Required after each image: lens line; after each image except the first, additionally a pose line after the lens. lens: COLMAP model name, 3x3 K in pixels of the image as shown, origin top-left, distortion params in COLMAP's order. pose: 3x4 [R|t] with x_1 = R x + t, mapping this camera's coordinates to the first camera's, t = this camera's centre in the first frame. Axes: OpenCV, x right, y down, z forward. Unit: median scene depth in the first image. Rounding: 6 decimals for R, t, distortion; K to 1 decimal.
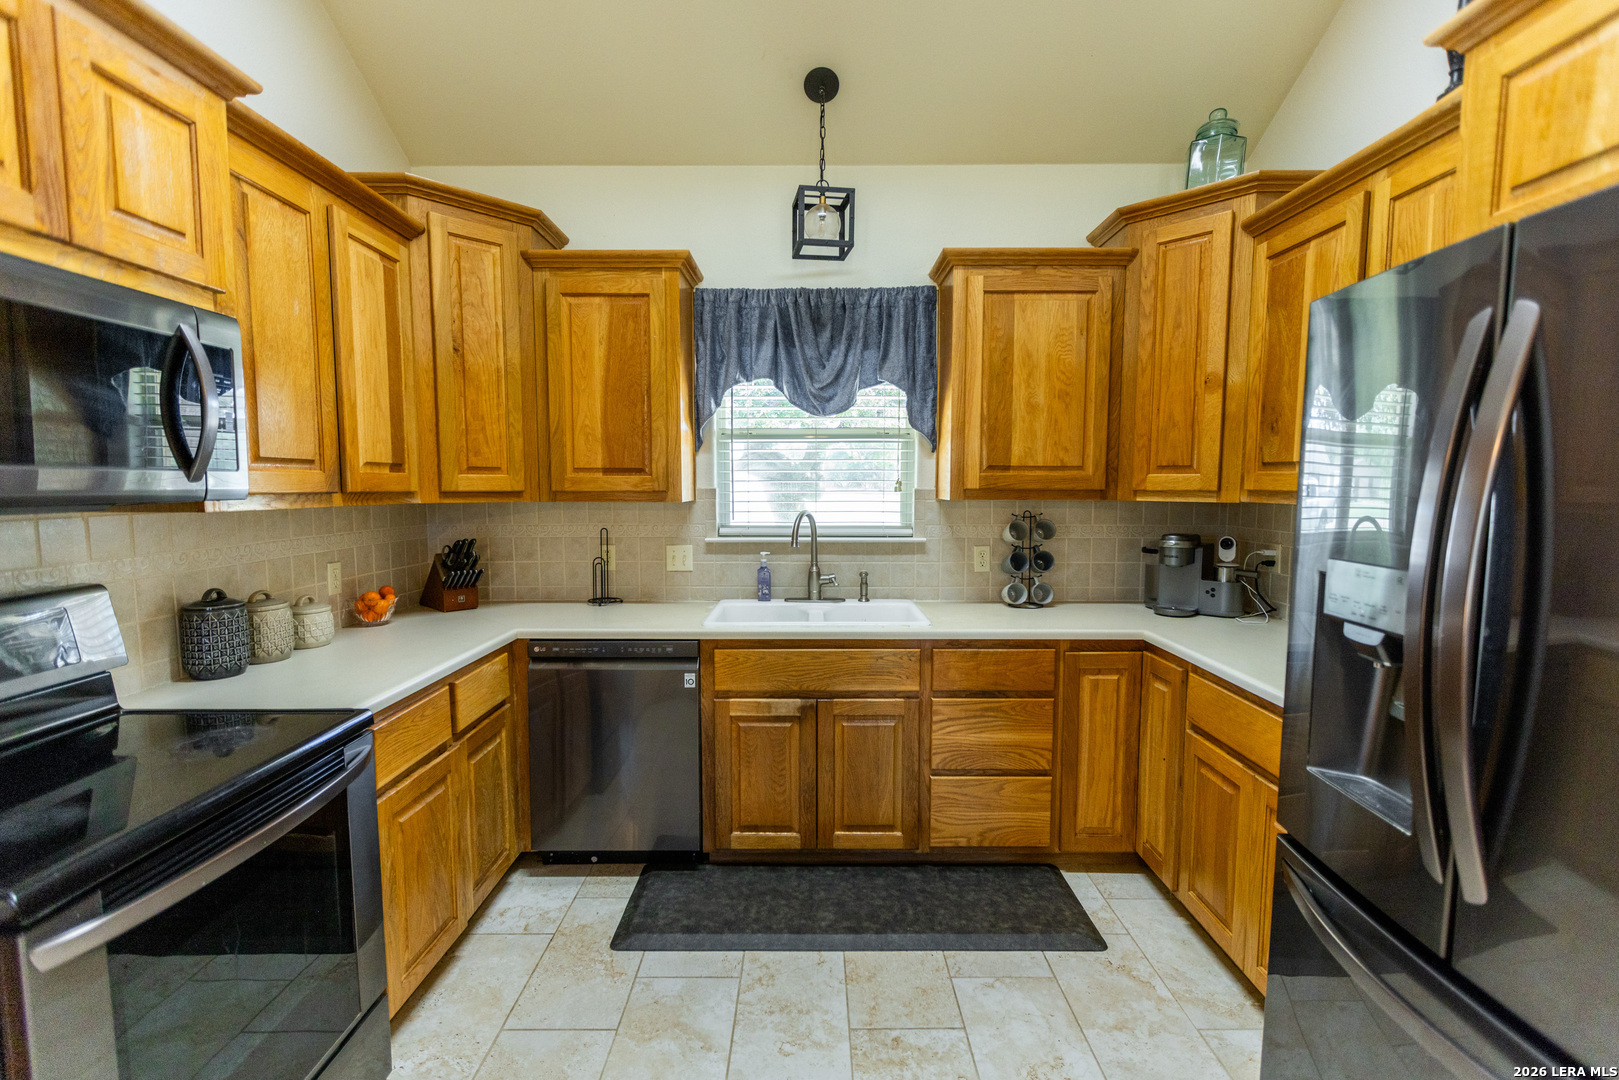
lens RADIAL K [[734.1, 0, 811.1], [0, 734.1, 544.7], [0, 0, 1]] dist [0.003012, -0.001000]
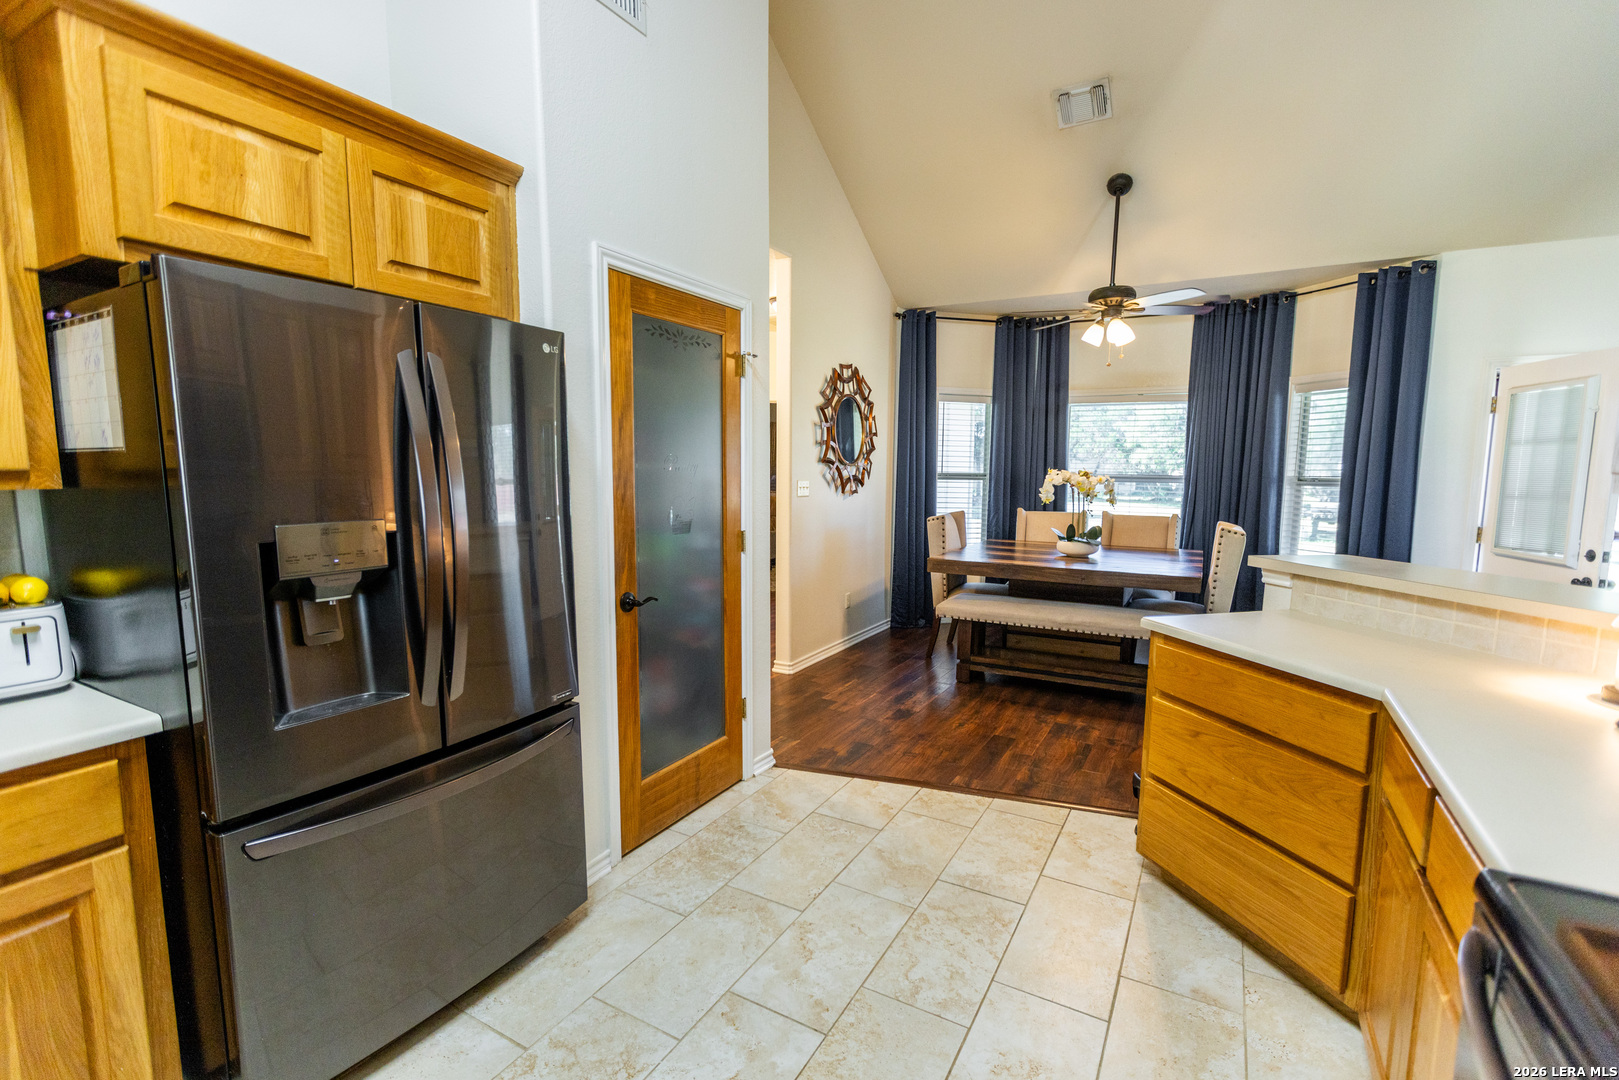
lens RADIAL K [[734.1, 0, 809.2], [0, 734.1, 547.4], [0, 0, 1]] dist [0.003012, -0.001000]
pose [[-0.870975, -0.061296, 0.487488, -0.256275], [0.037945, 0.980832, 0.191123, -0.065306], [-0.489859, 0.184961, -0.851955, 0.778614]]
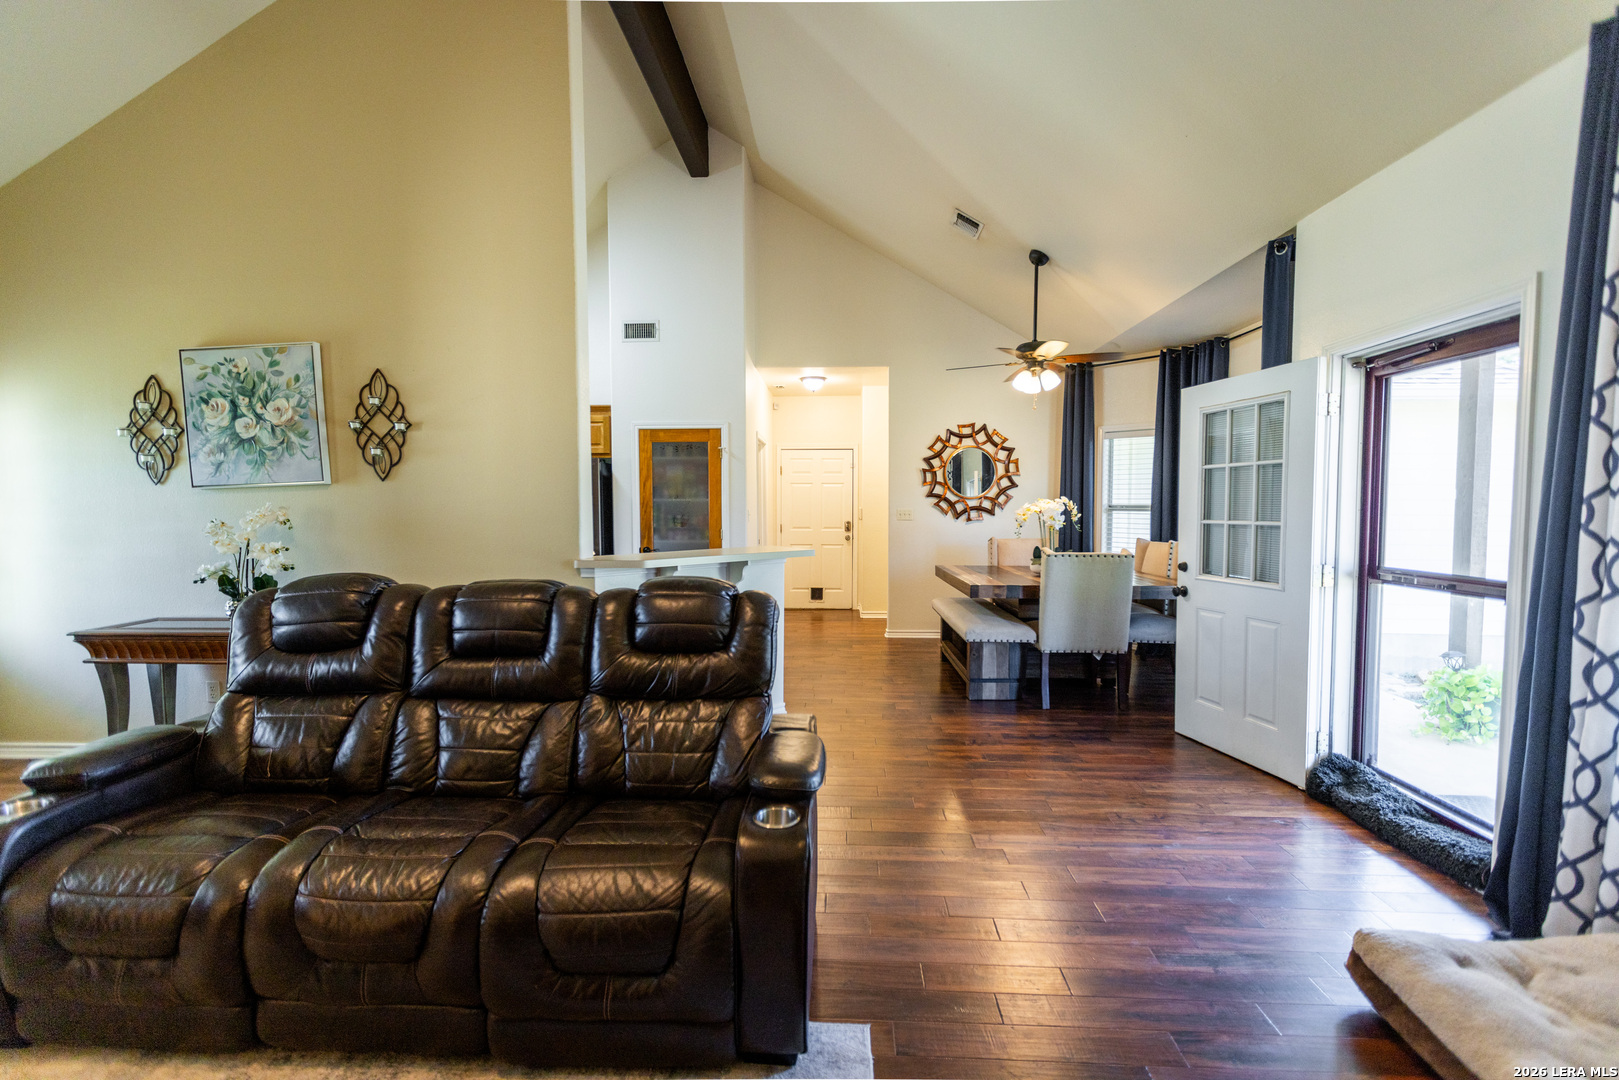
lens RADIAL K [[734.1, 0, 815.4], [0, 734.1, 552.1], [0, 0, 1]] dist [0.003012, -0.001000]
pose [[0.040620, -0.061009, 0.997310, -2.110596], [0.094472, 0.993897, 0.056952, 0.095645], [-0.994698, 0.091905, 0.046136, -0.616937]]
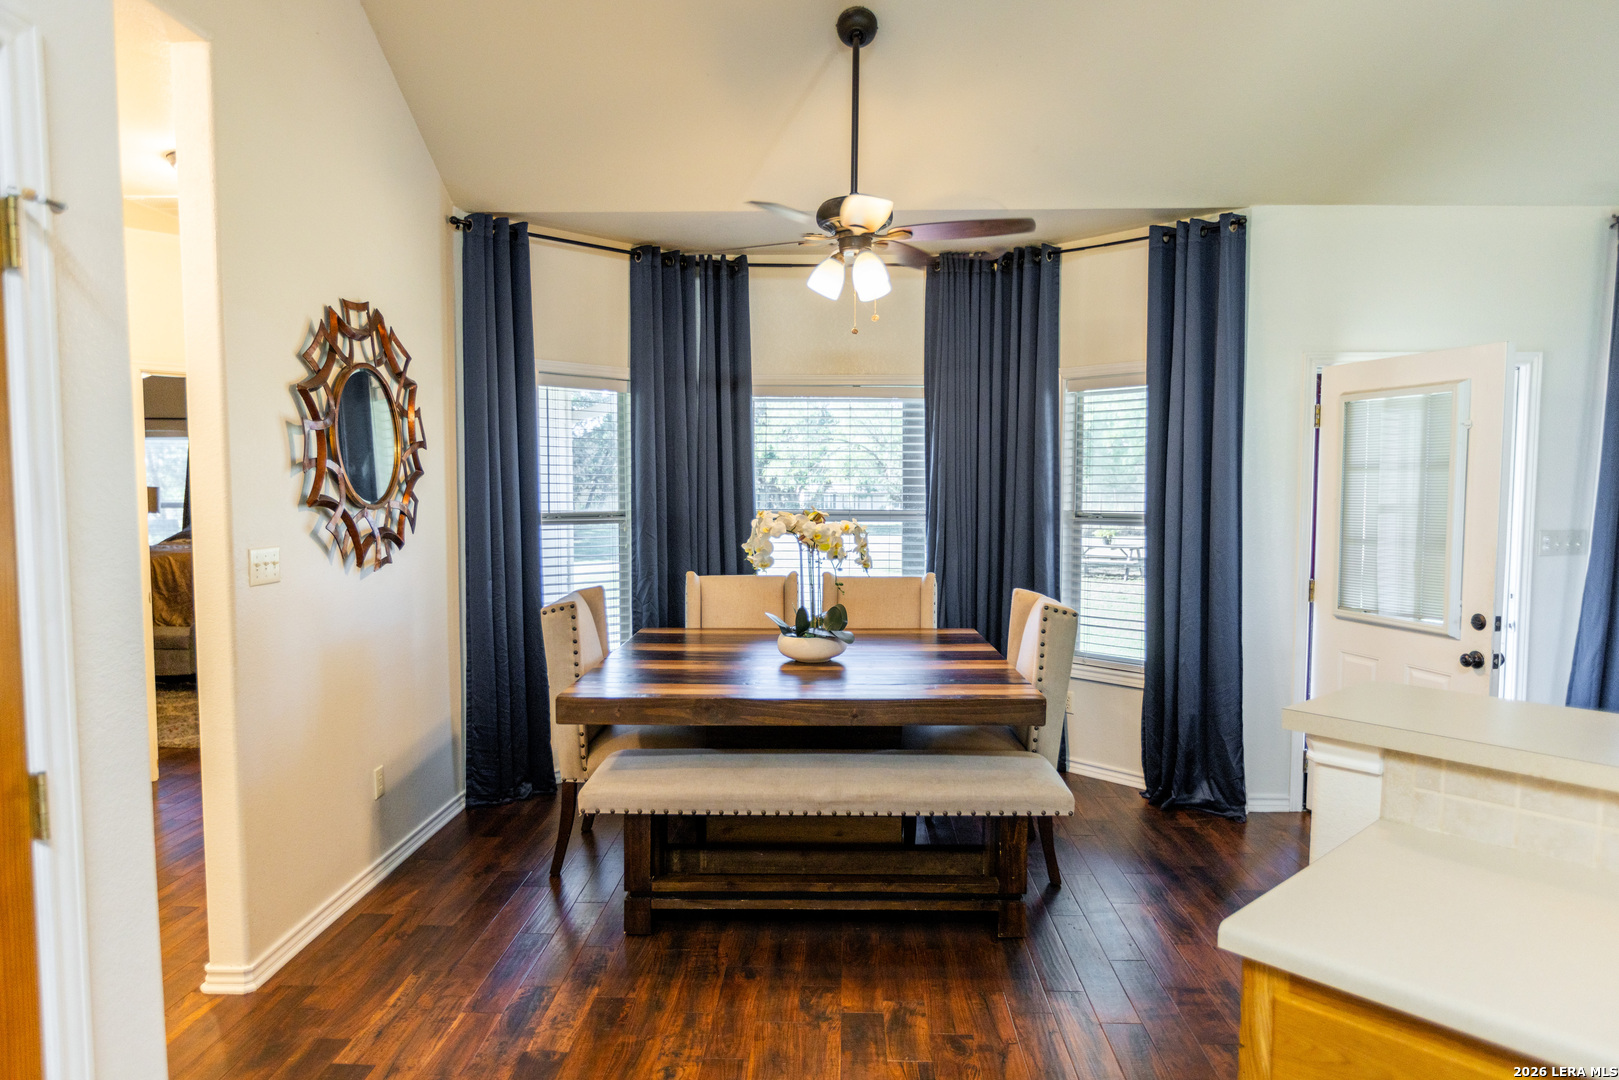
lens RADIAL K [[1010.5, 0, 813.3], [0, 1010.5, 545.8], [0, 0, 1]] dist [0.003271, -0.000366]
pose [[-0.999533, -0.002114, 0.030494, 0.018770], [0.002683, 0.987687, 0.156419, -0.056727], [-0.030450, 0.156428, -0.987220, 0.278868]]
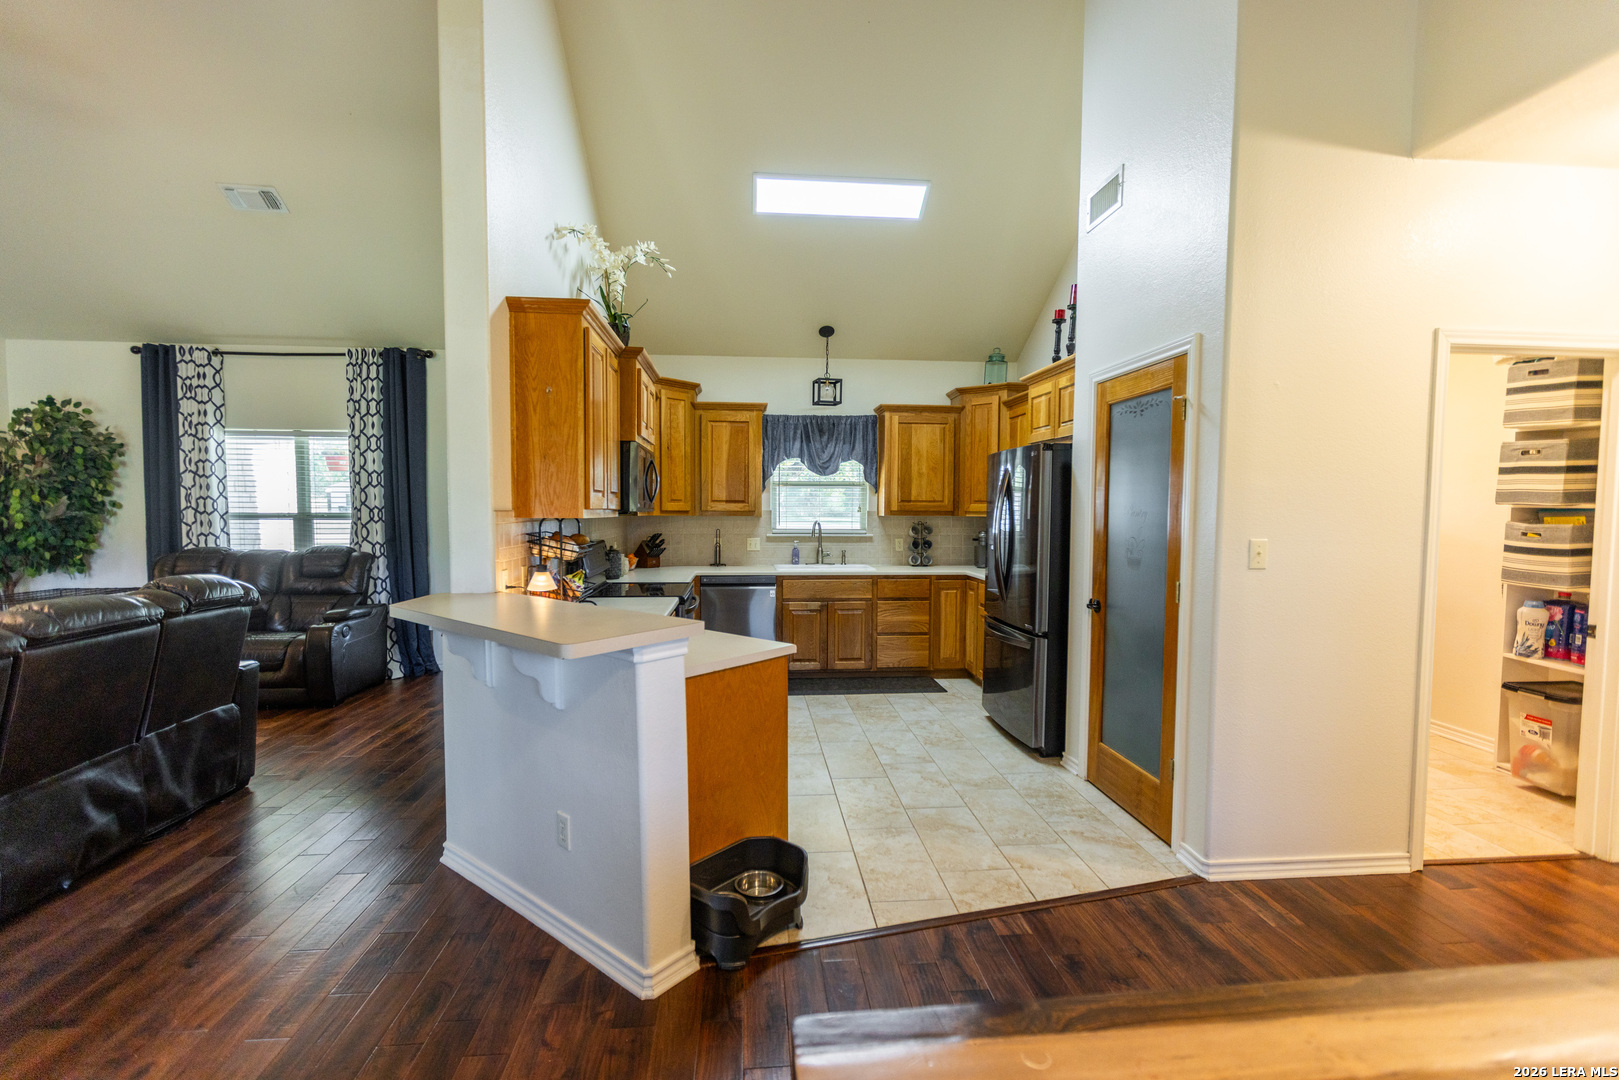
lens RADIAL K [[734.1, 0, 814.4], [0, 734.1, 543.3], [0, 0, 1]] dist [0.003012, -0.001000]
pose [[0.995412, -0.000010, 0.095678, -0.247190], [0.003757, 0.999233, -0.038980, 0.115363], [-0.095605, 0.039161, 0.994649, -1.254453]]
